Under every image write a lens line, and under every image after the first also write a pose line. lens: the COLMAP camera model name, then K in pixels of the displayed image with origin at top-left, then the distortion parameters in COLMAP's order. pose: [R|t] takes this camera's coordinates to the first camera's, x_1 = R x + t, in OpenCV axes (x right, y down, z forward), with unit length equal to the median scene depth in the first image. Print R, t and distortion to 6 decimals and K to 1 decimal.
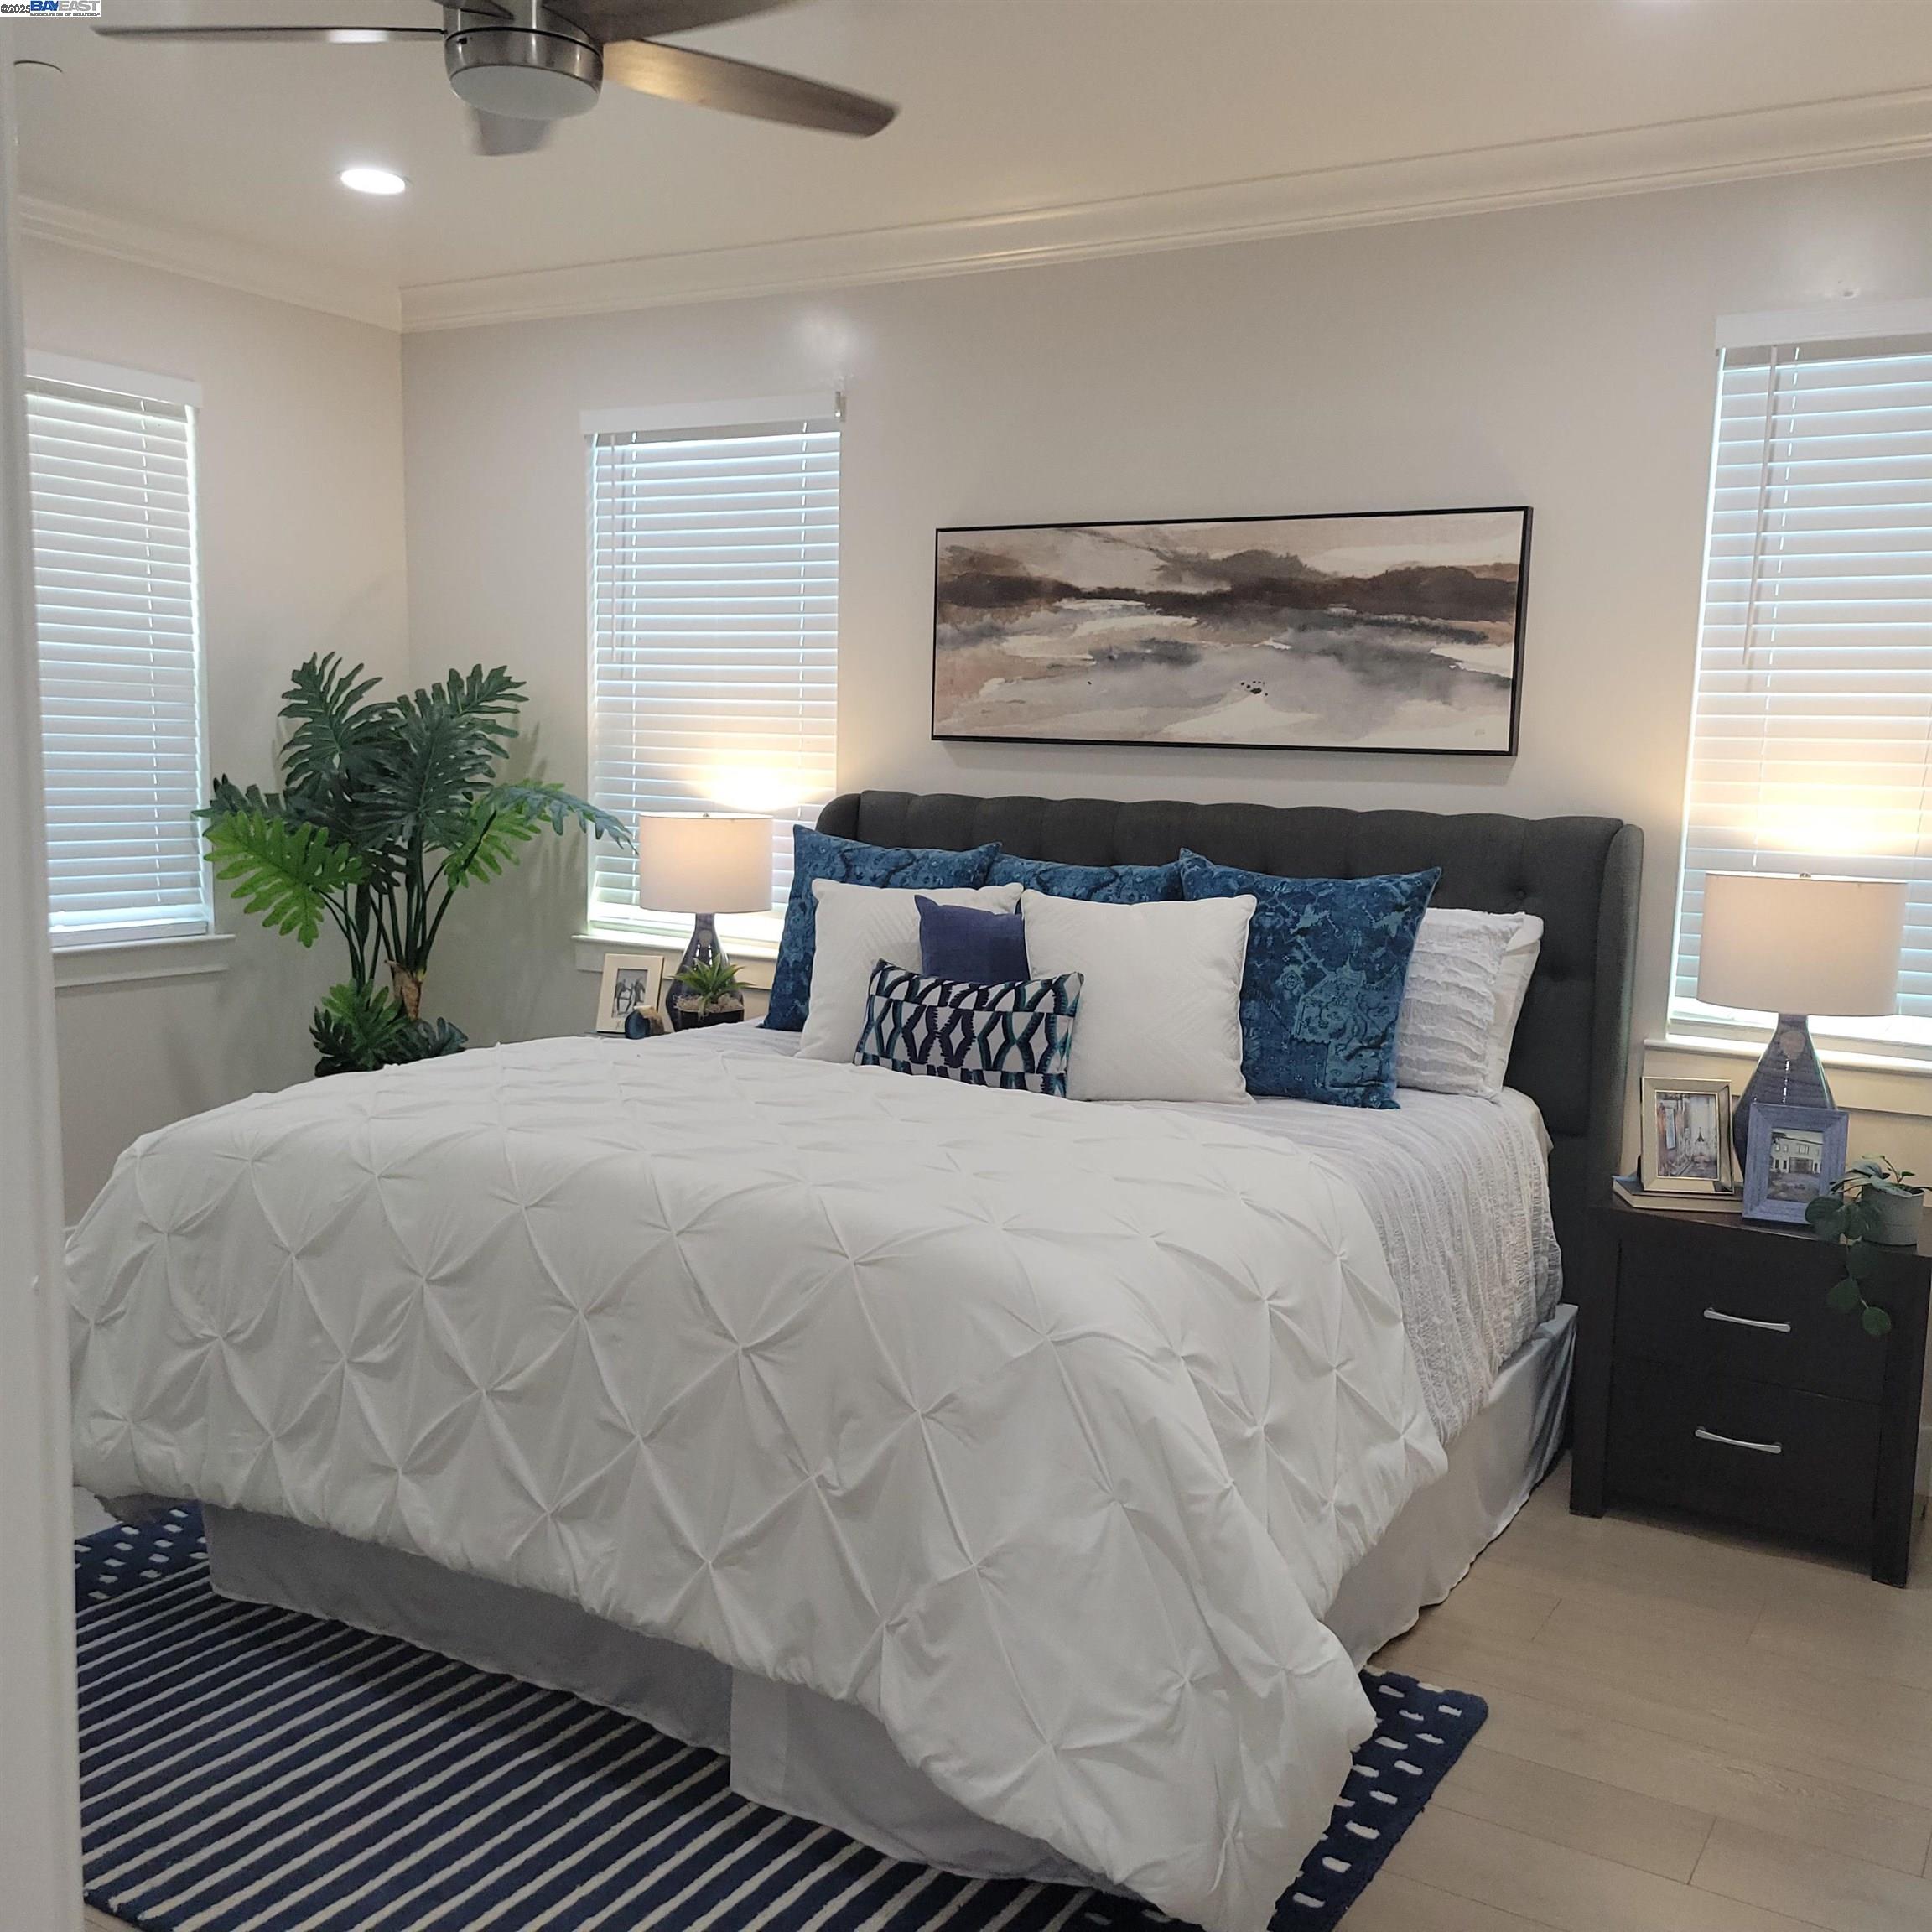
lens RADIAL K [[1910.9, 0, 962.3], [0, 1910.9, 972.3], [0, 0, 1]] dist [0.017259, 0.000000]
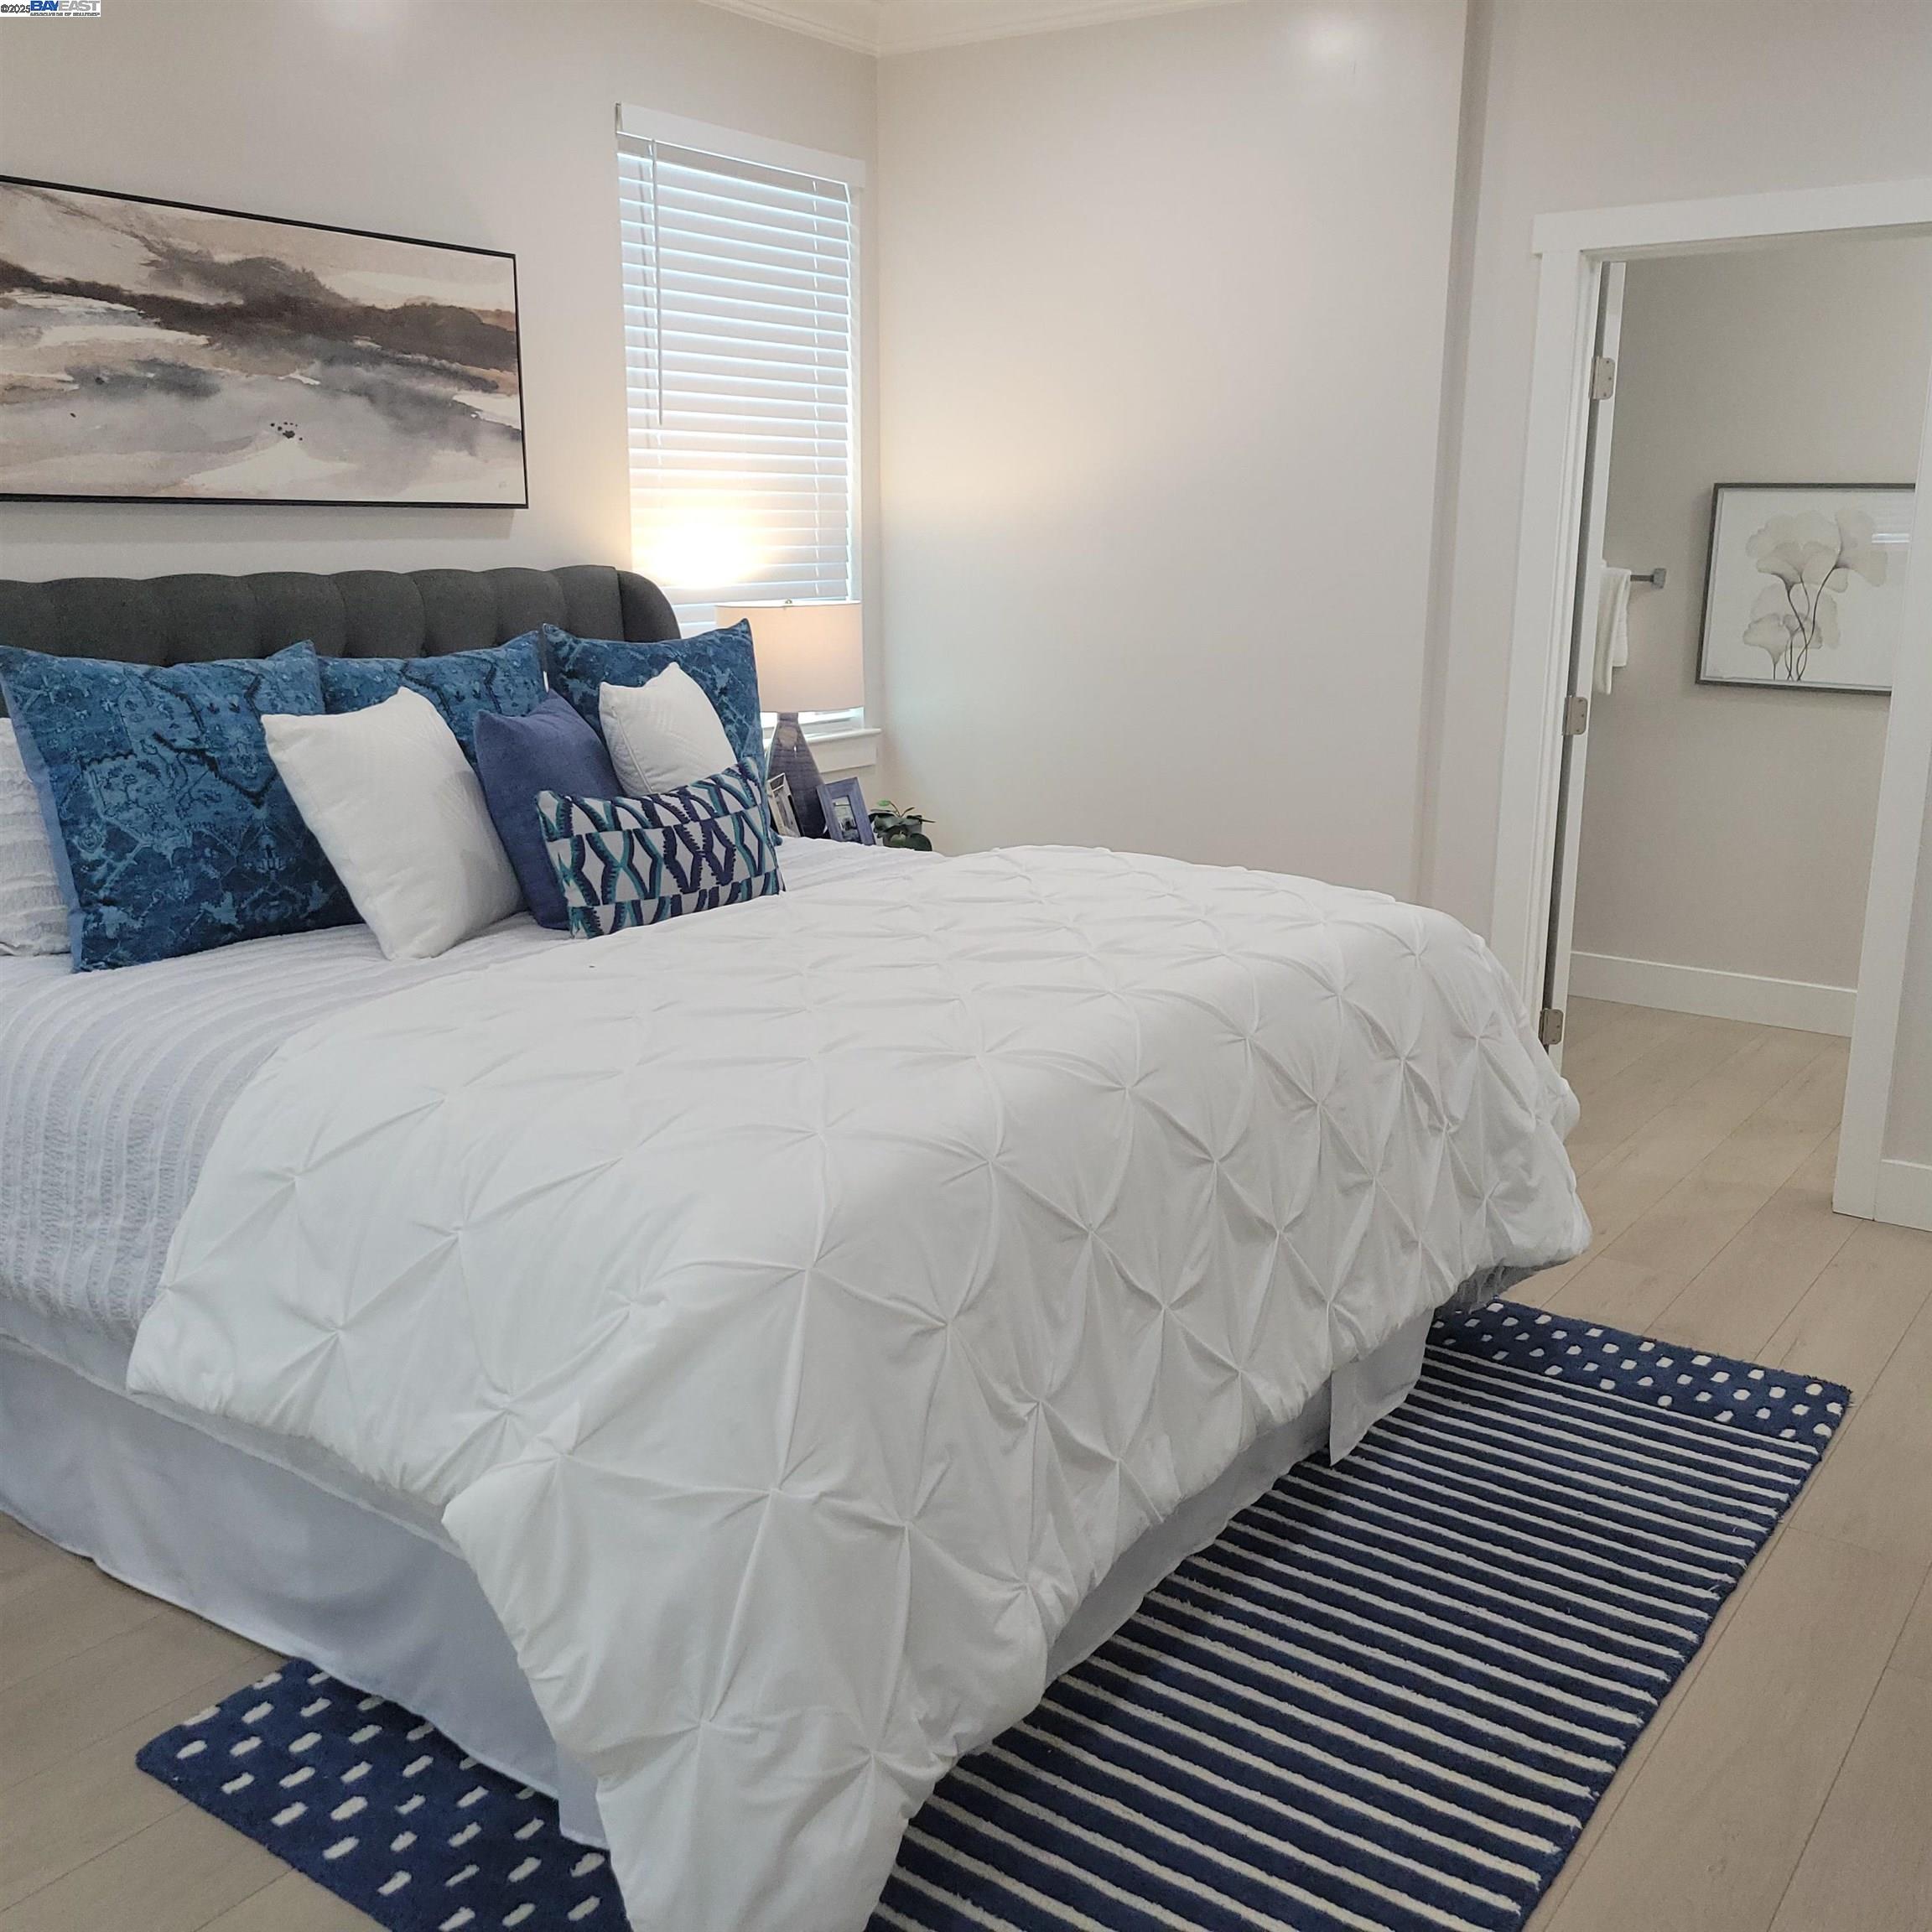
lens RADIAL K [[1910.9, 0, 962.6], [0, 1910.9, 959.1], [0, 0, 1]] dist [0.017259, 0.000000]
pose [[0.075614, -0.252957, 0.964518, -0.697272], [0.110489, 0.963456, 0.244017, -0.098545], [-0.990997, 0.088118, 0.100800, 0.646880]]
